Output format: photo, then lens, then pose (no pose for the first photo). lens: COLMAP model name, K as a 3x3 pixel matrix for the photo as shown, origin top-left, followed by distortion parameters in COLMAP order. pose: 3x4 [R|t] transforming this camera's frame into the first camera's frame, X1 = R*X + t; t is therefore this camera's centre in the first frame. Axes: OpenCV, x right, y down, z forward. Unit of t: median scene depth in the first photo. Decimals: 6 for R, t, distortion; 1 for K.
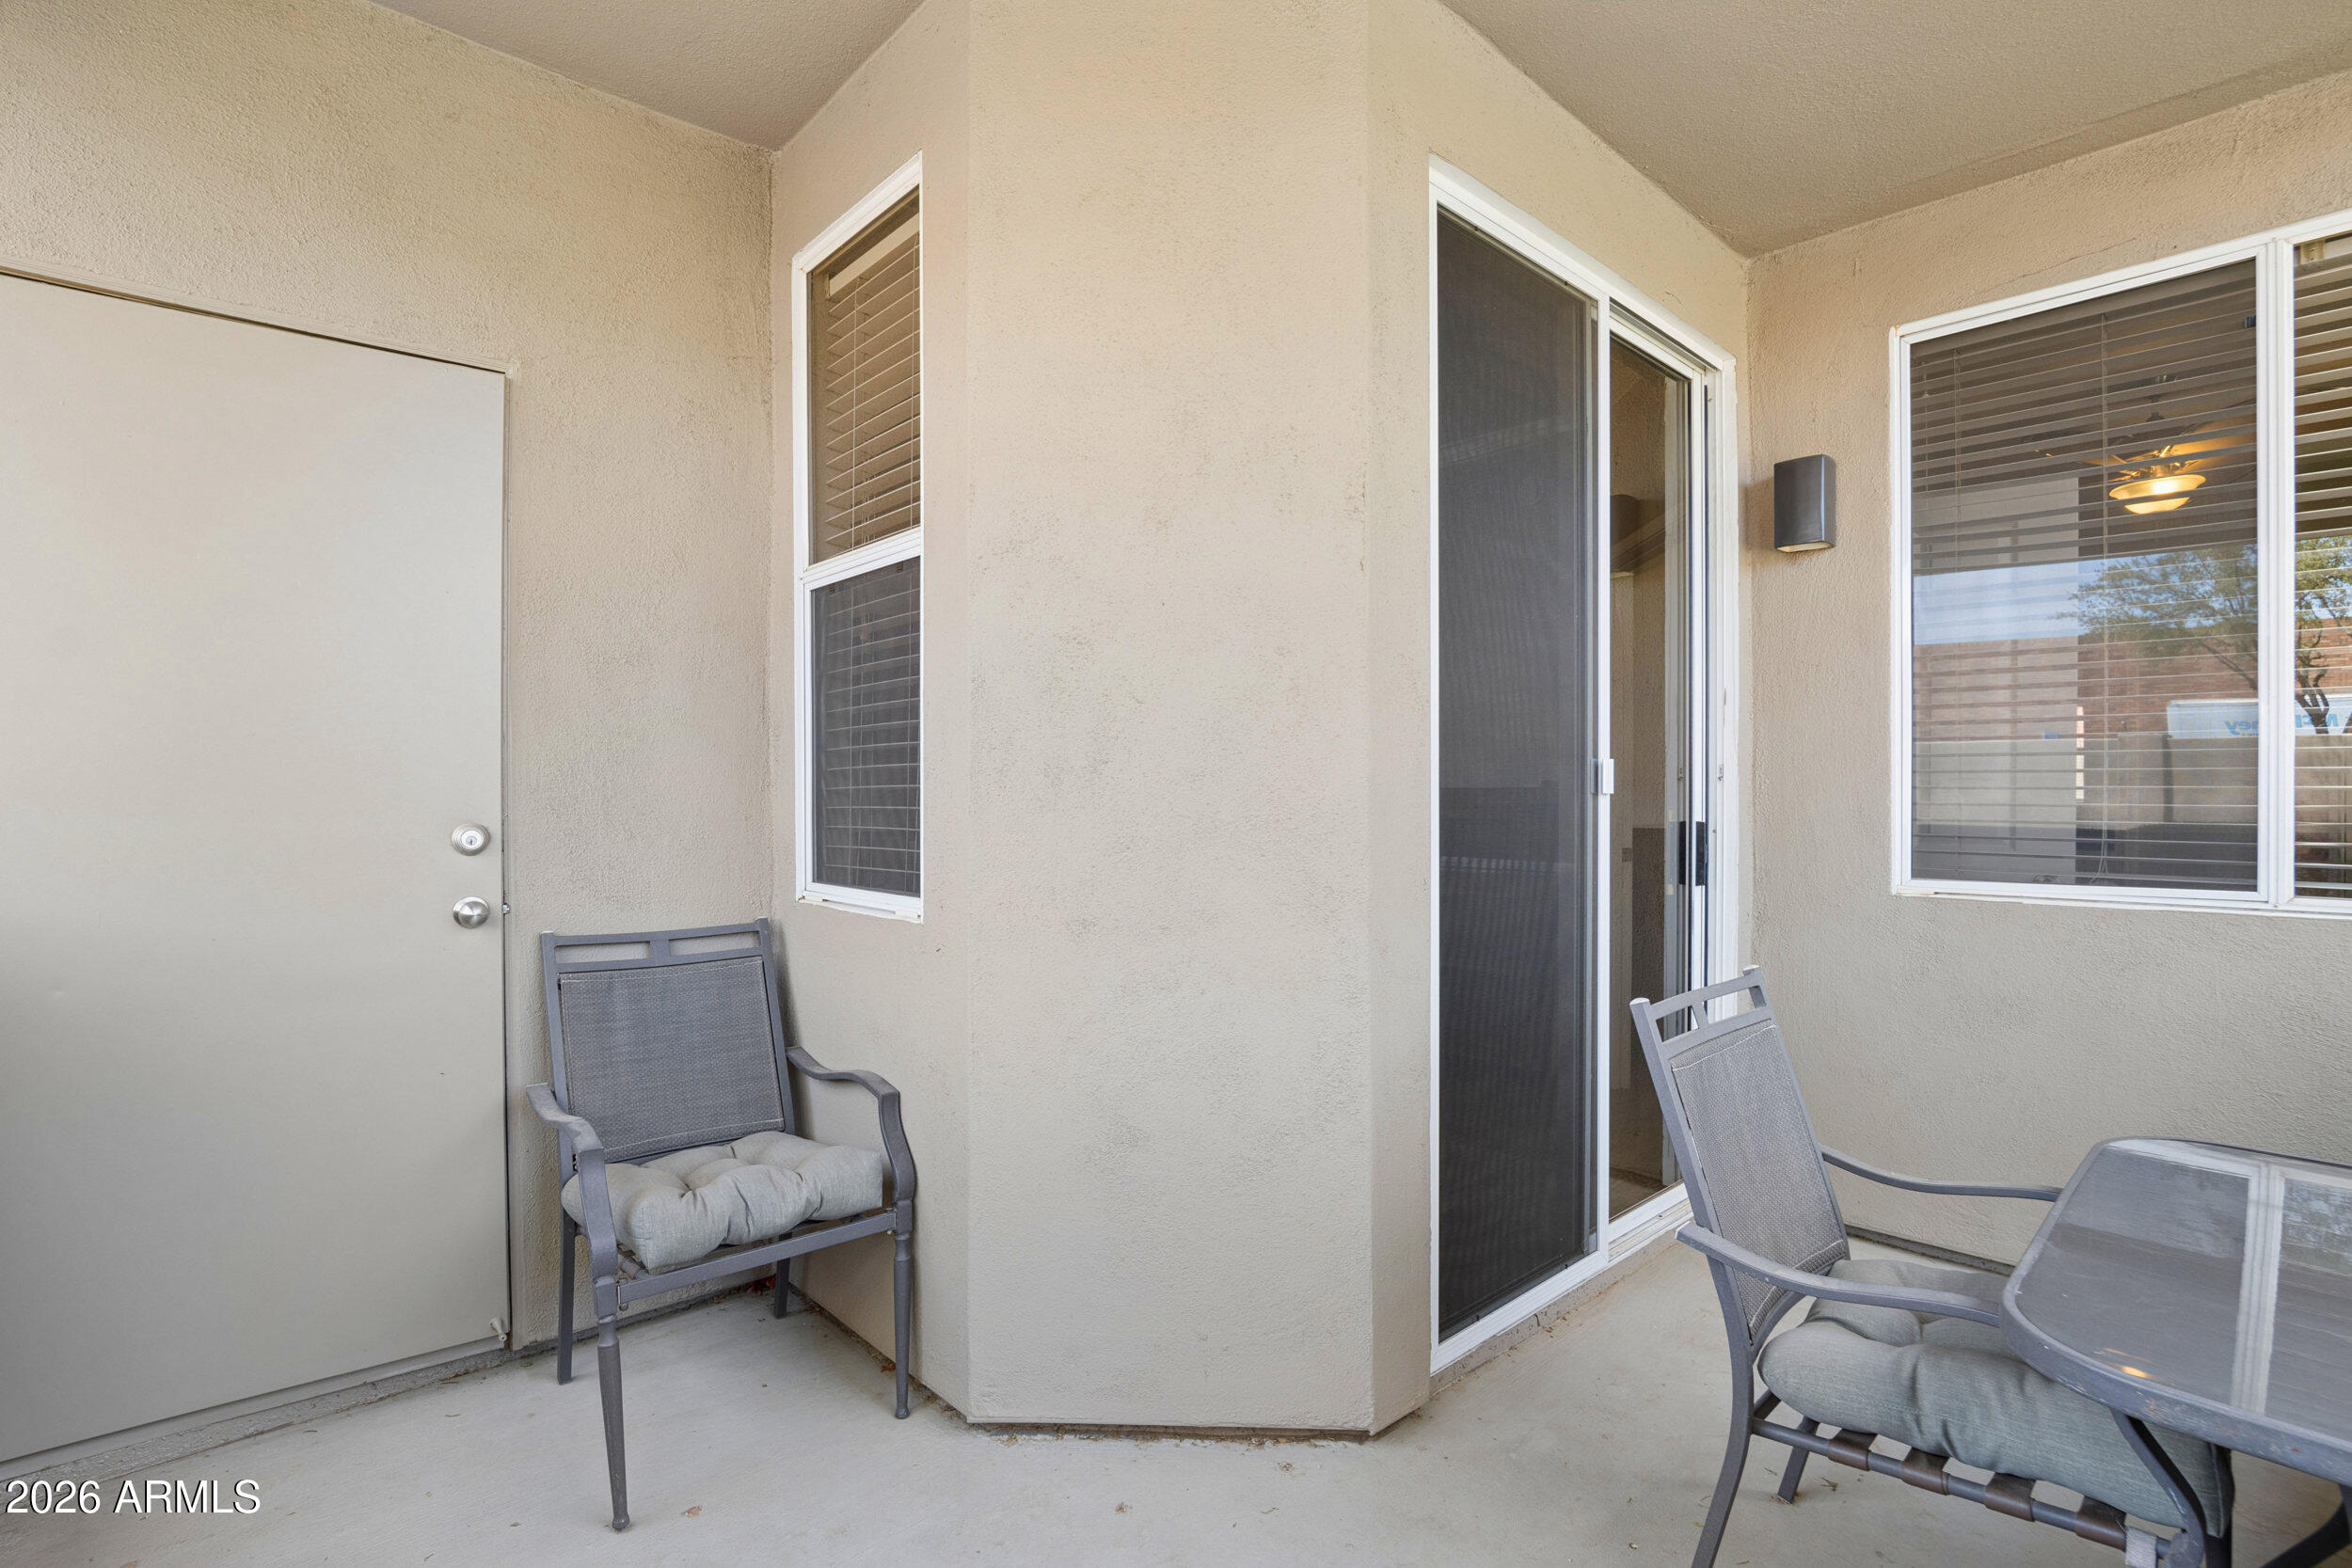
lens RADIAL K [[1109.6, 0, 1178.0], [0, 1109.6, 788.8], [0, 0, 1]] dist [-0.028126, 0.000510]
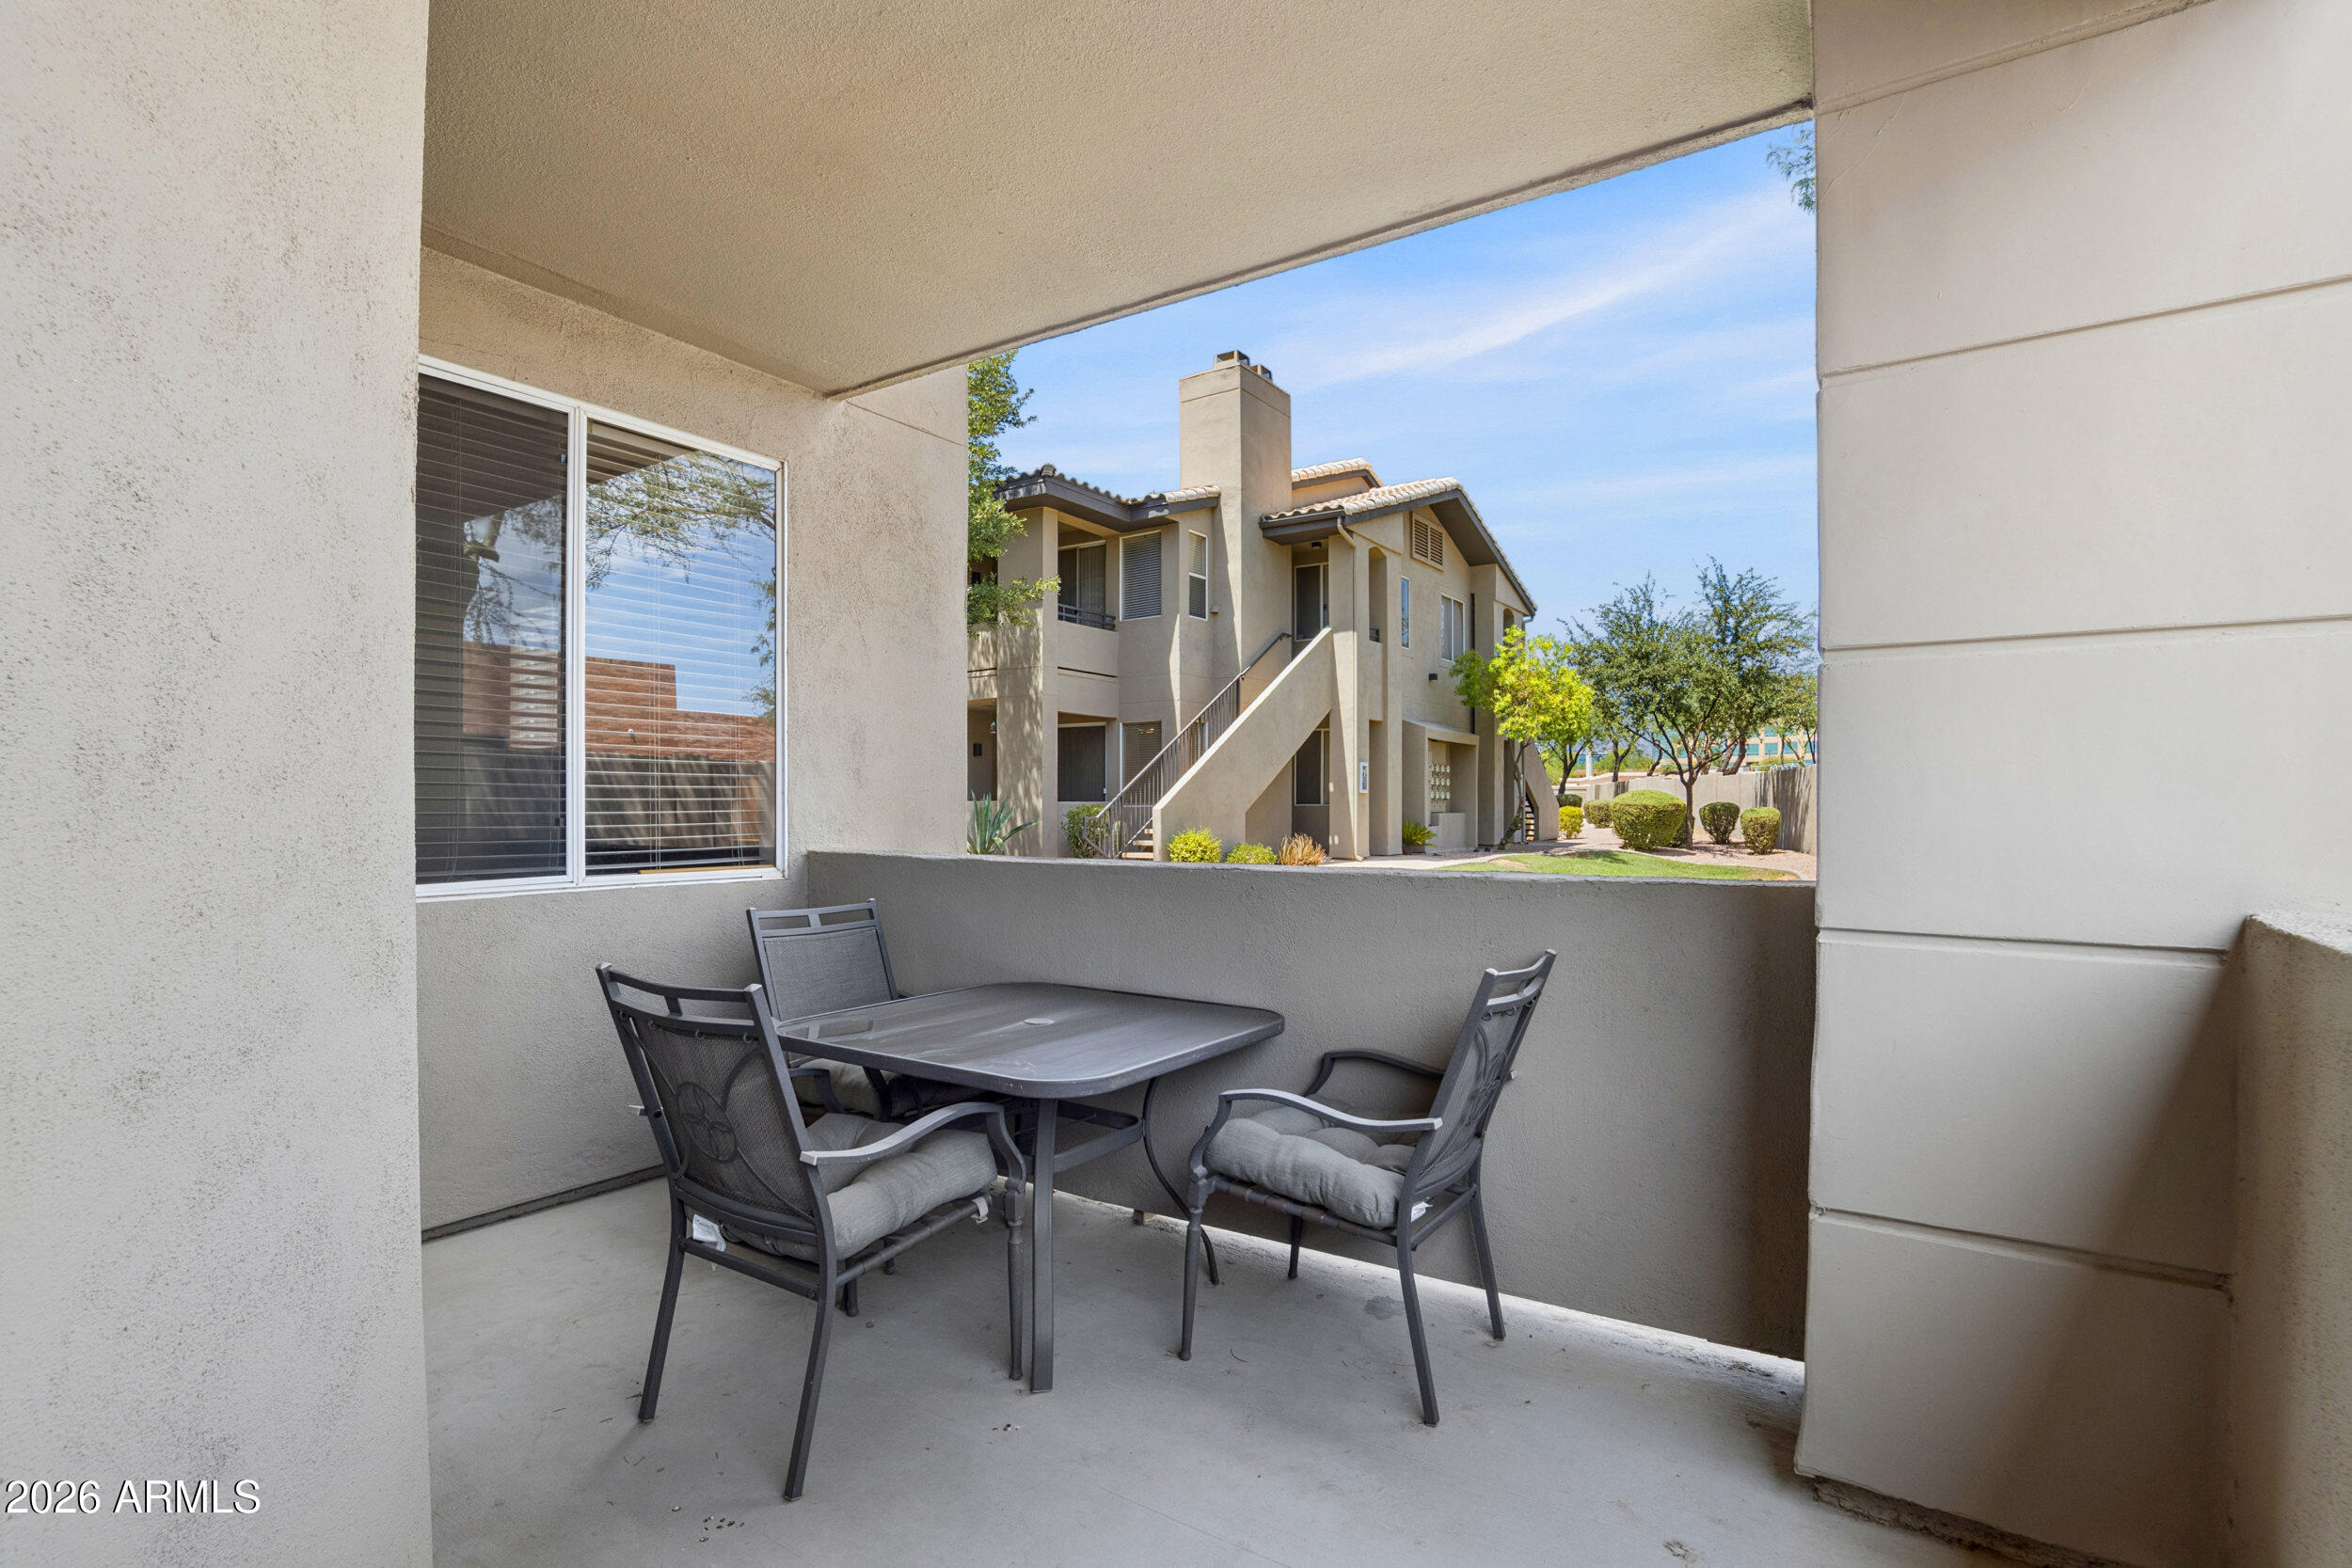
lens RADIAL K [[1109.6, 0, 1179.0], [0, 1109.6, 797.3], [0, 0, 1]] dist [-0.028126, 0.000510]
pose [[-0.233874, 0.003322, 0.972261, -0.556967], [-0.005728, 0.999972, -0.004794, -0.001611], [-0.972250, -0.006690, -0.233848, 0.577607]]
